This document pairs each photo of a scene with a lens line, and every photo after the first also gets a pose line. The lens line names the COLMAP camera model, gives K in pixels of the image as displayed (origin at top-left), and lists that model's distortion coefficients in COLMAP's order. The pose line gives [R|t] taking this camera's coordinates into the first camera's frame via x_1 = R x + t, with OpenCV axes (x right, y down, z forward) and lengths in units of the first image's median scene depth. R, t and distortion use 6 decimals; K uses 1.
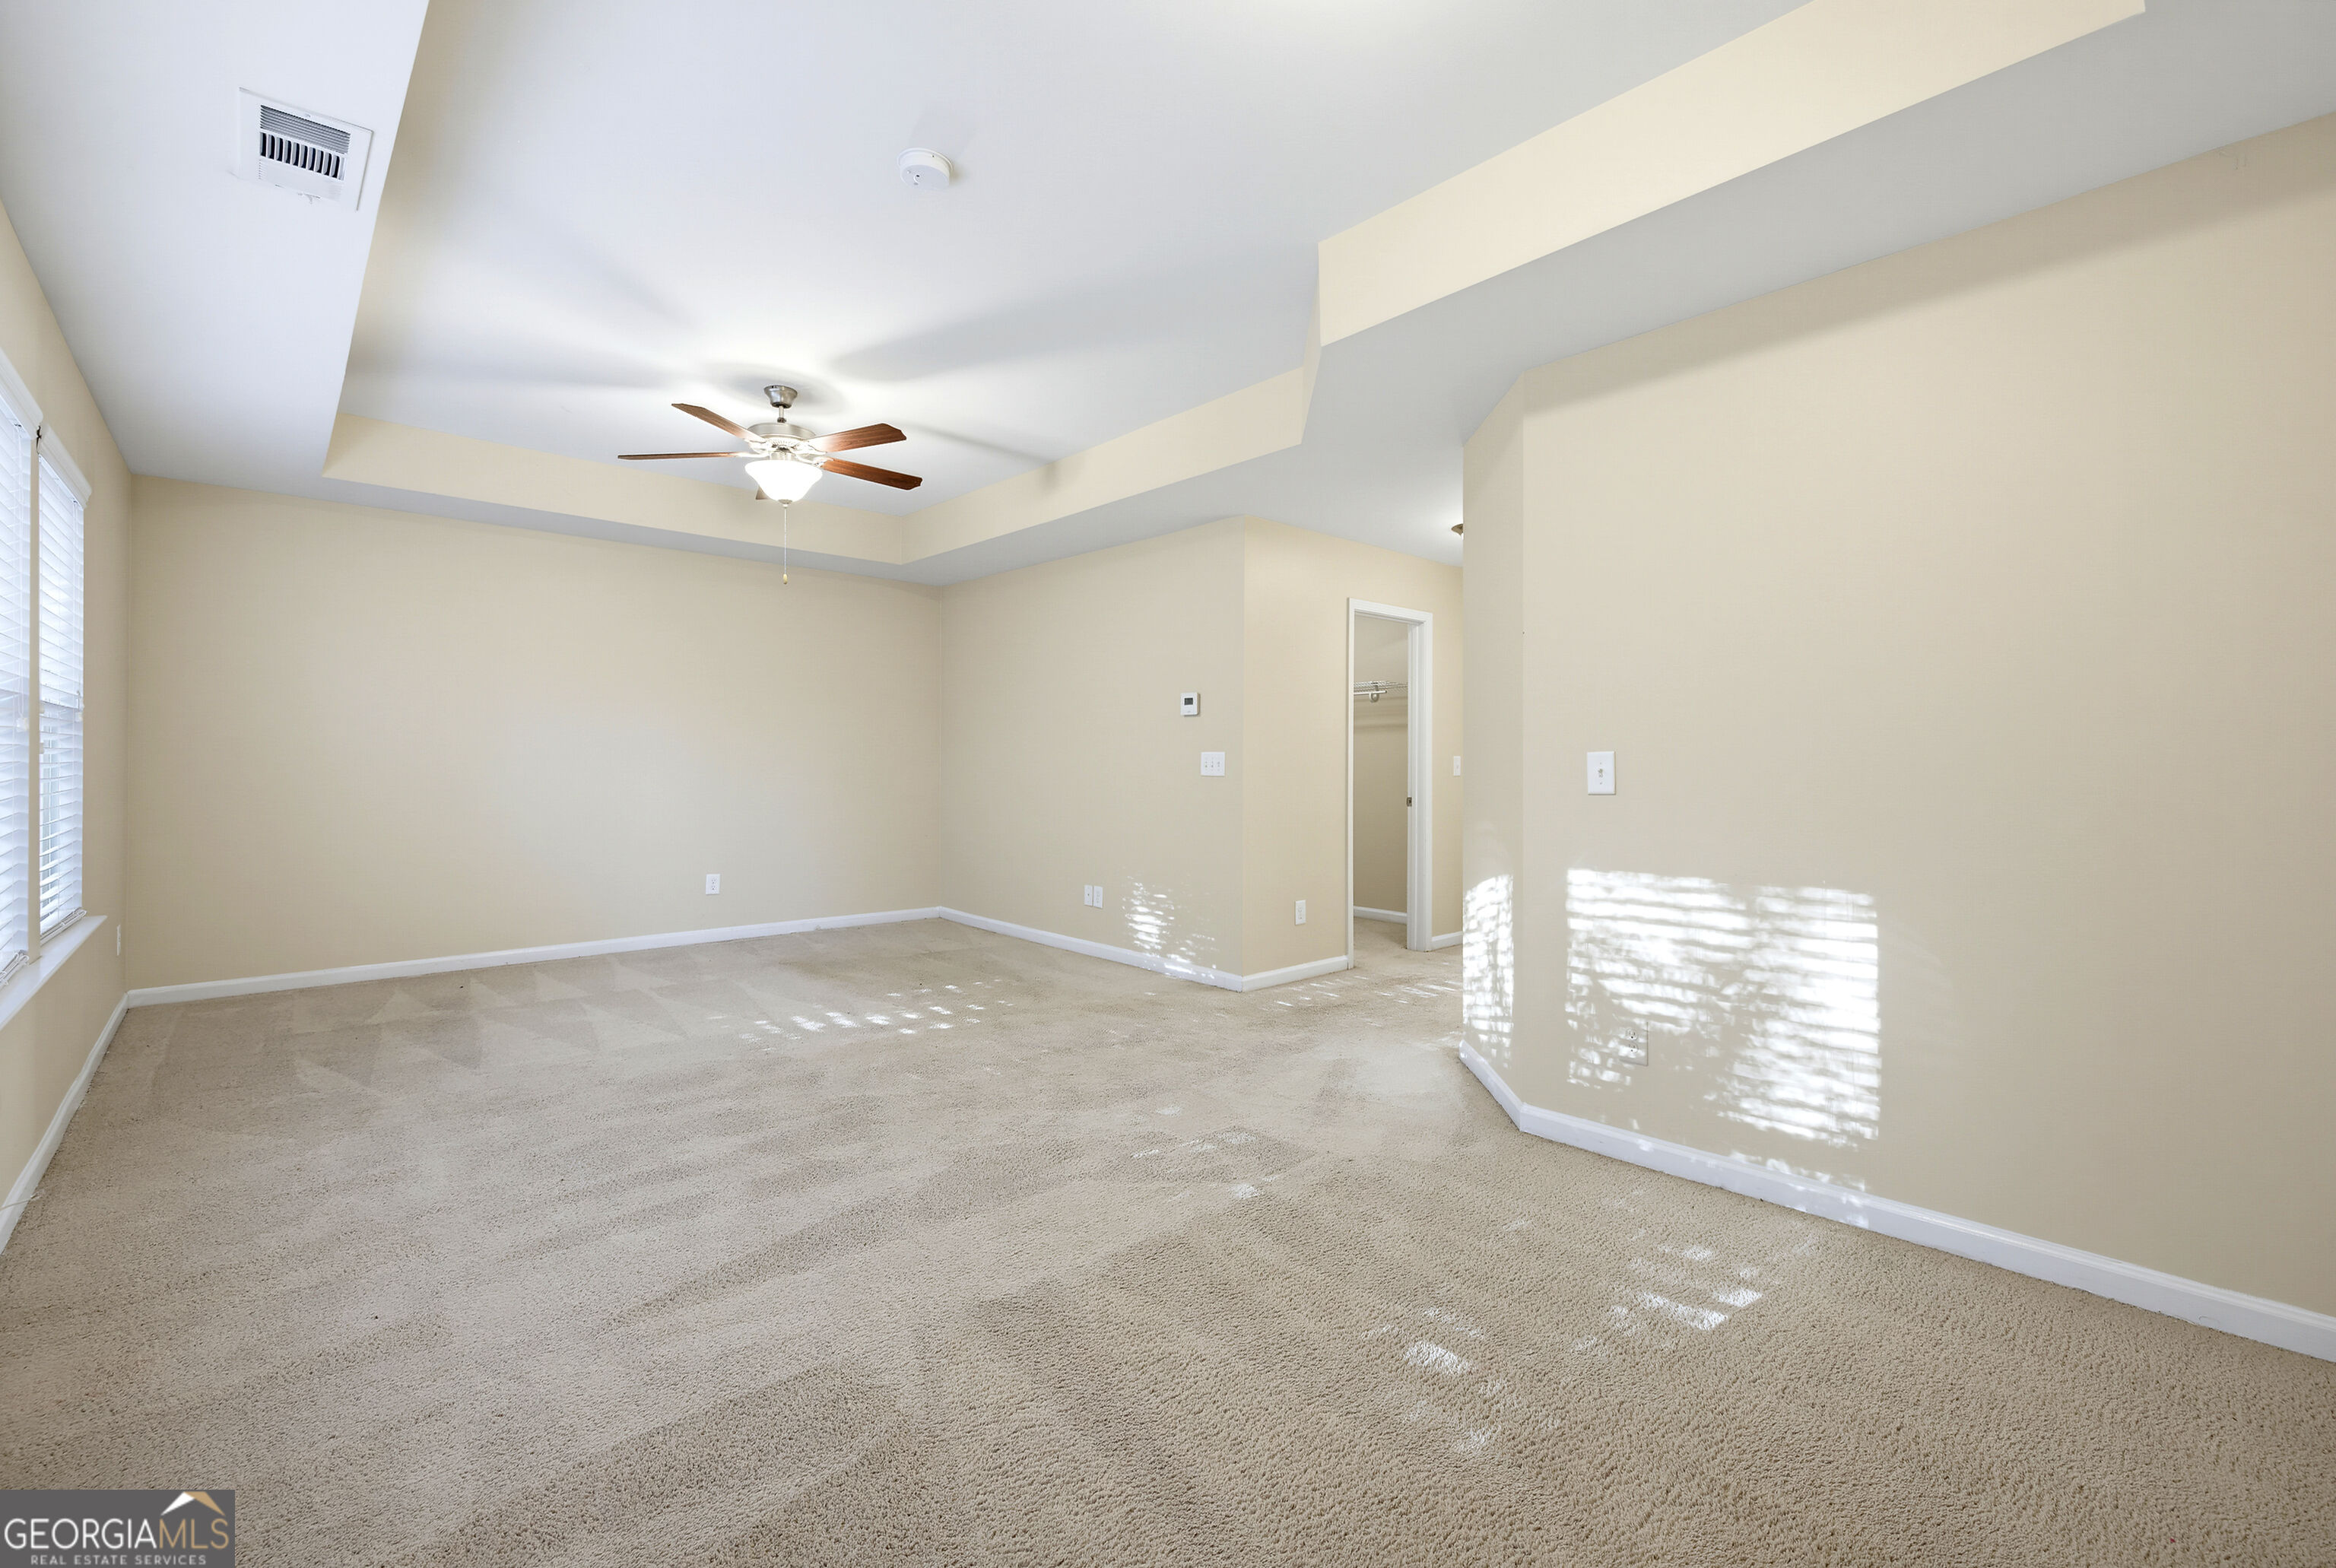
lens RADIAL K [[1011.5, 0, 1185.1], [0, 1011.5, 766.3], [0, 0, 1]] dist [0.004456, 0.000357]
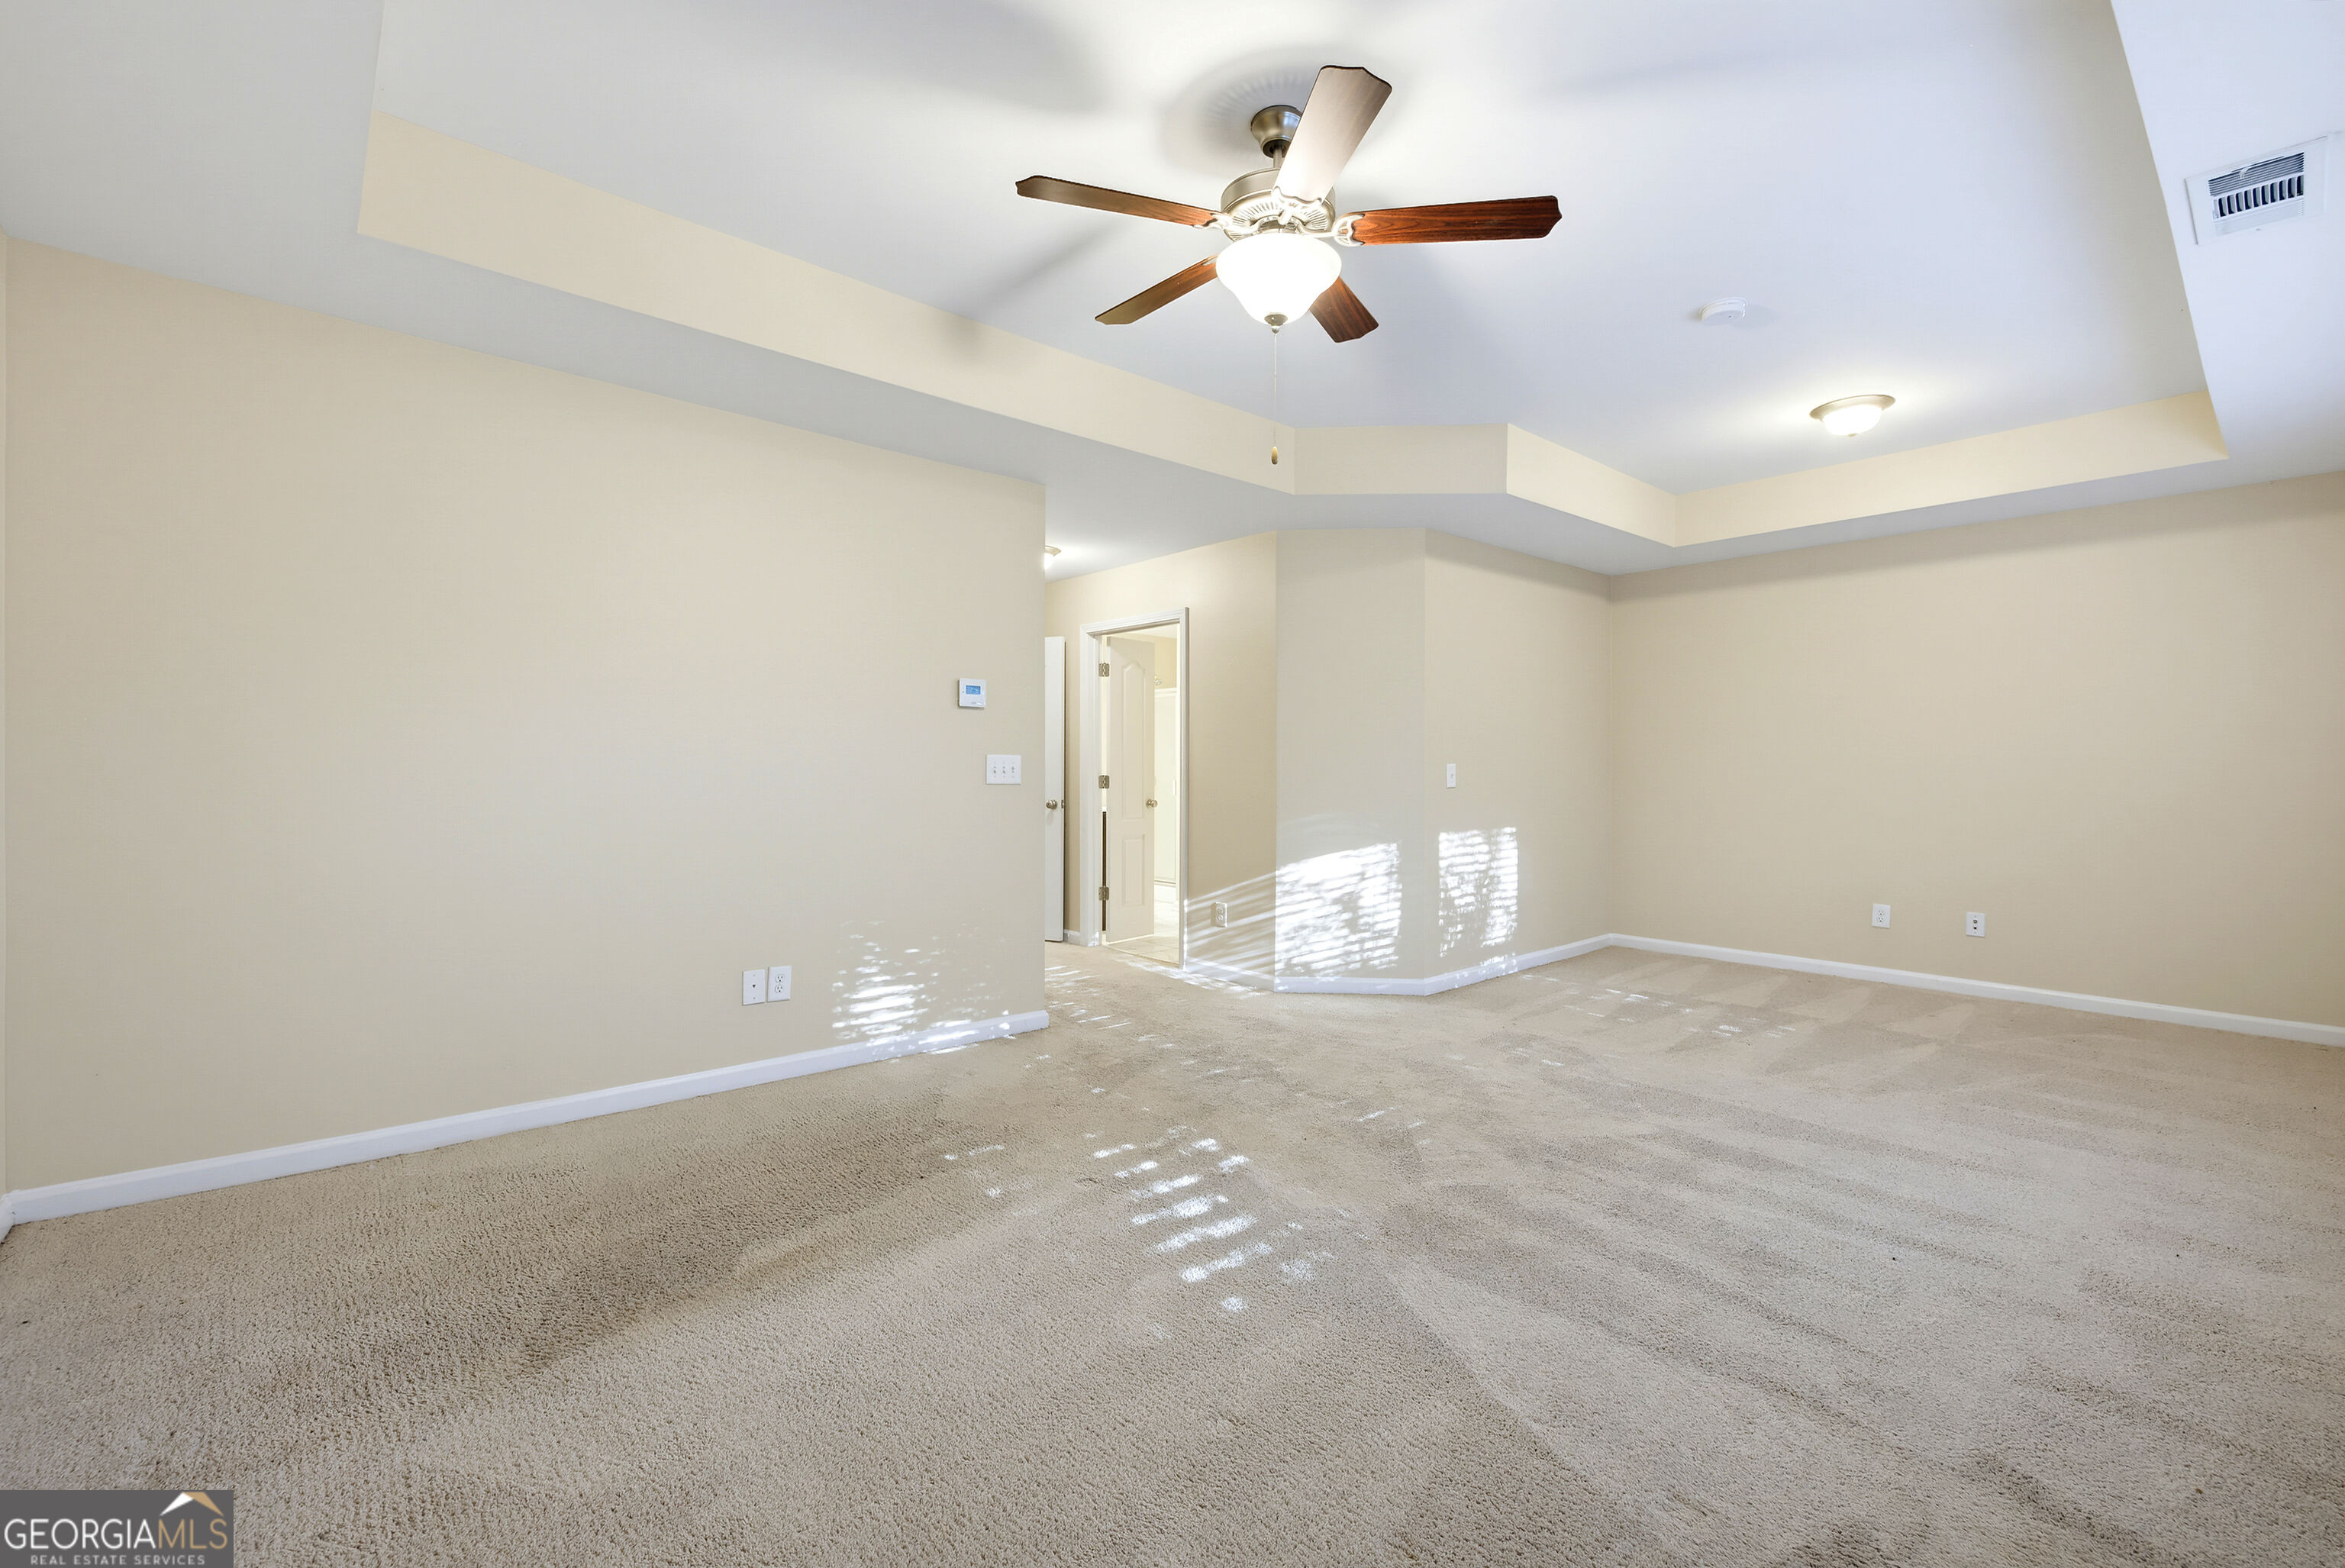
lens RADIAL K [[978.6, 0, 1166.6], [0, 978.6, 777.8], [0, 0, 1]] dist [-0.000428, 0.000056]
pose [[0.020344, -0.002740, 0.999789, -1.285333], [0.000445, 0.999996, 0.002732, 0.004348], [-0.999793, 0.000390, 0.020345, 1.424305]]
